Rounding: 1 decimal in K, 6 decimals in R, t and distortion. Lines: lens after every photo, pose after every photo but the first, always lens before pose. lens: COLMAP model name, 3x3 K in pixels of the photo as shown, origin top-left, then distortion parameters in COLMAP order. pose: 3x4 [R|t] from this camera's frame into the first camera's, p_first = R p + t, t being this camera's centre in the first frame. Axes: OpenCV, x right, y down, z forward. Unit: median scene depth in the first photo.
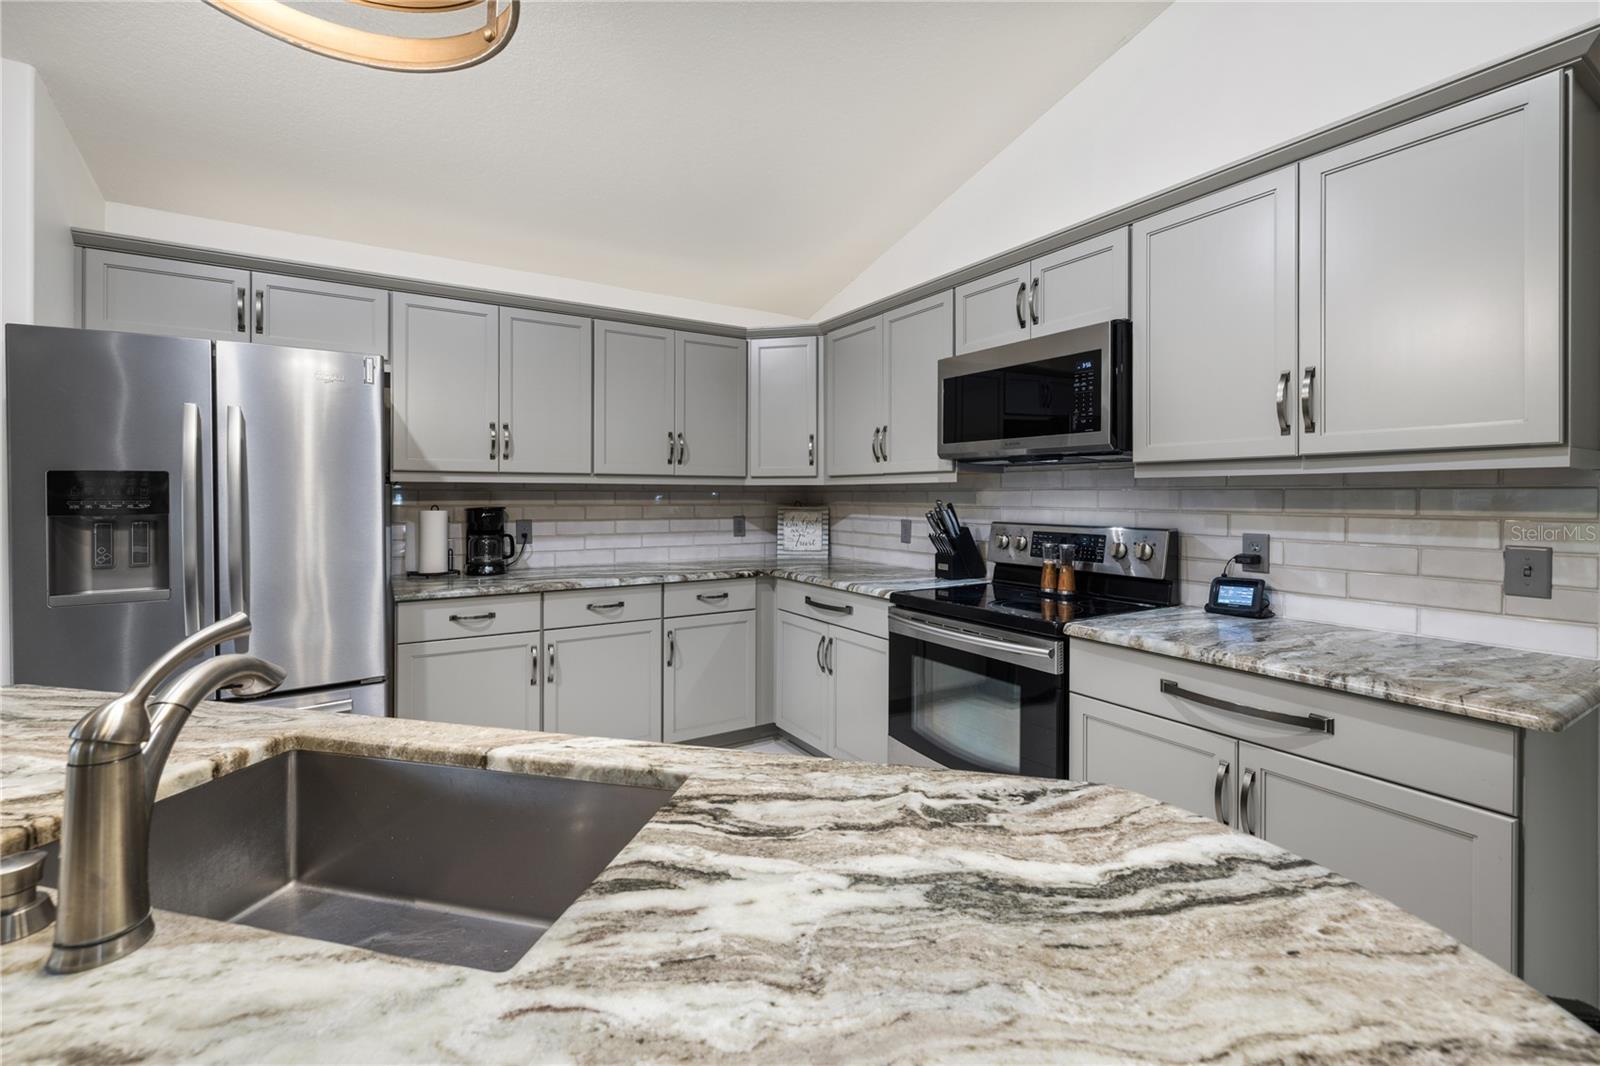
lens RADIAL K [[672.6, 0, 791.7], [0, 672.6, 502.7], [0, 0, 1]] dist [-0.000028, 0.001263]
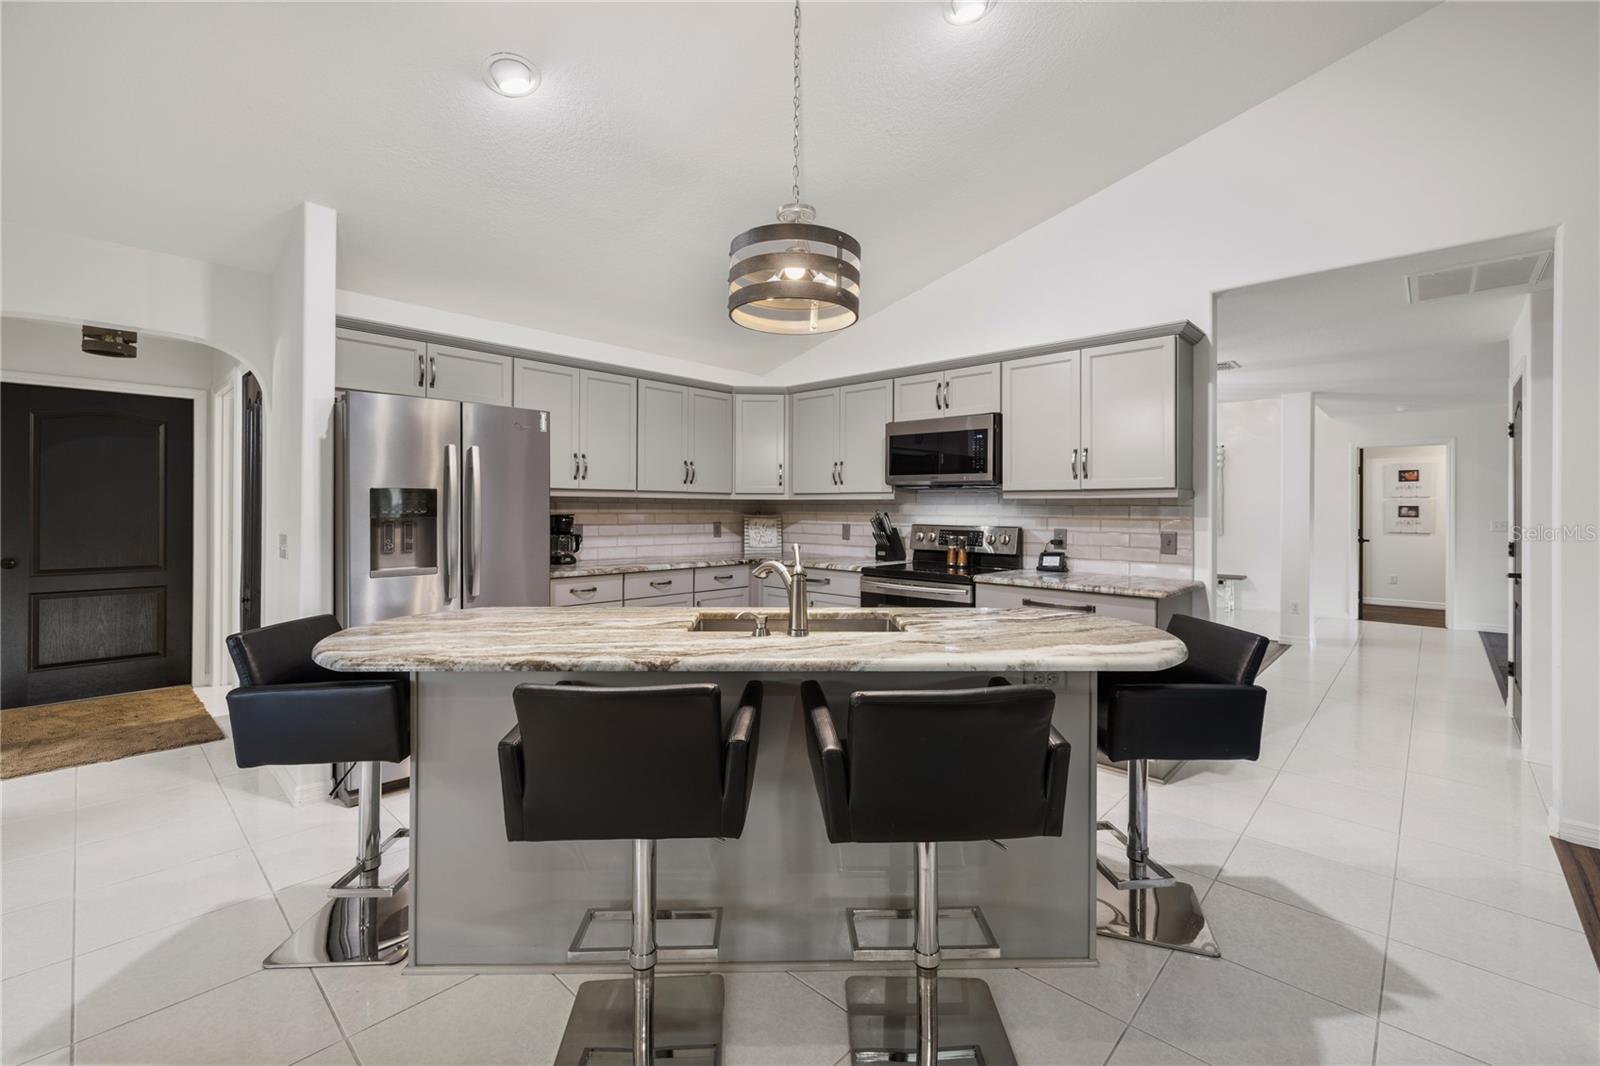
lens RADIAL K [[672.6, 0, 793.7], [0, 672.6, 509.8], [0, 0, 1]] dist [-0.000028, 0.001263]
pose [[0.967040, 0.004586, 0.254584, -0.425603], [-0.002936, 0.999972, -0.006861, 0.006488], [-0.254608, 0.005887, 0.967026, -0.526367]]
